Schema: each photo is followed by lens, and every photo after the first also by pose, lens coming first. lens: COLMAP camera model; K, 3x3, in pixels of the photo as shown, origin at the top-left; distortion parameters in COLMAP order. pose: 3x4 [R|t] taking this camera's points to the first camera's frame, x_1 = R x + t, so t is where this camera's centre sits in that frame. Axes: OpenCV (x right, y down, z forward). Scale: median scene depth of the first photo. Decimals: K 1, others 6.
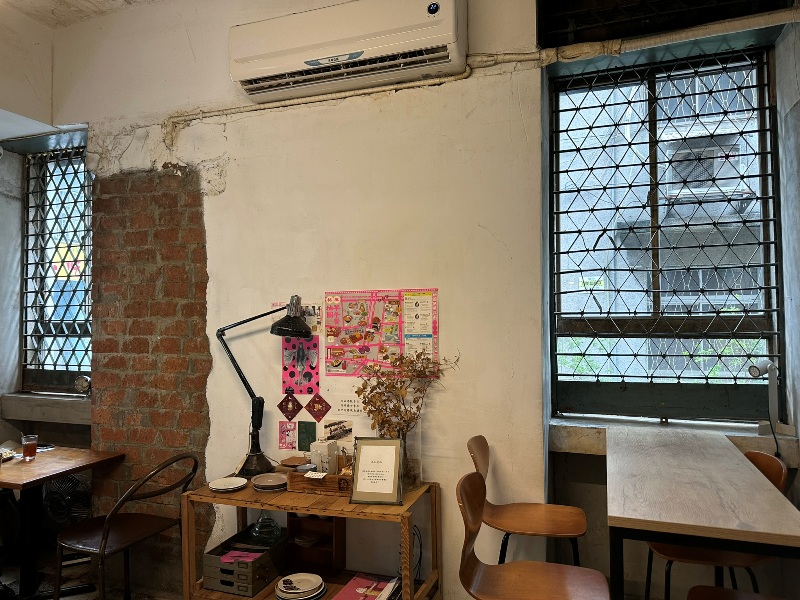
lens RADIAL K [[567.2, 0, 401.3], [0, 567.2, 302.2], [0, 0, 1]] dist [0.048612, -0.001202]
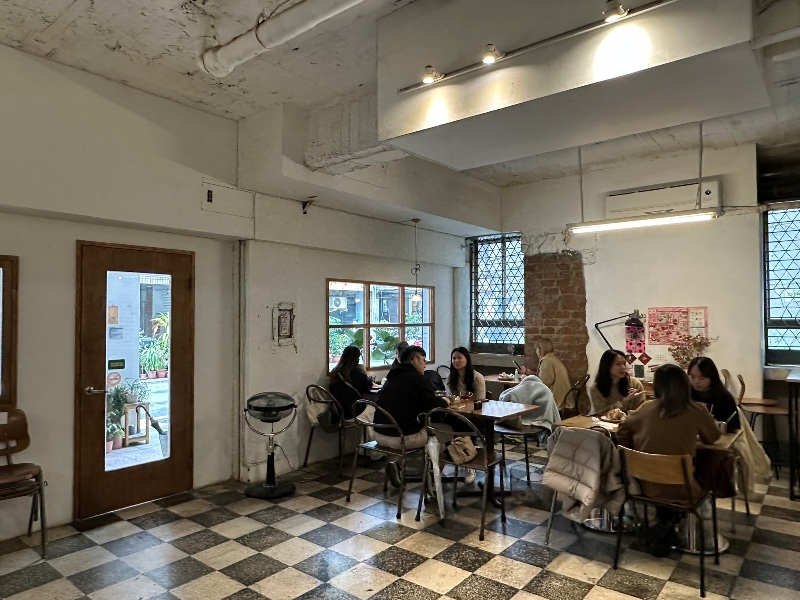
lens RADIAL K [[528.6, 0, 396.3], [0, 528.6, 304.9], [0, 0, 1]] dist [-0.000262, -0.006199]
pose [[0.943489, -0.002173, -0.331398, -0.380374], [0.003123, 0.999992, 0.002334, -0.037219], [0.331390, -0.003238, 0.943488, -1.312916]]
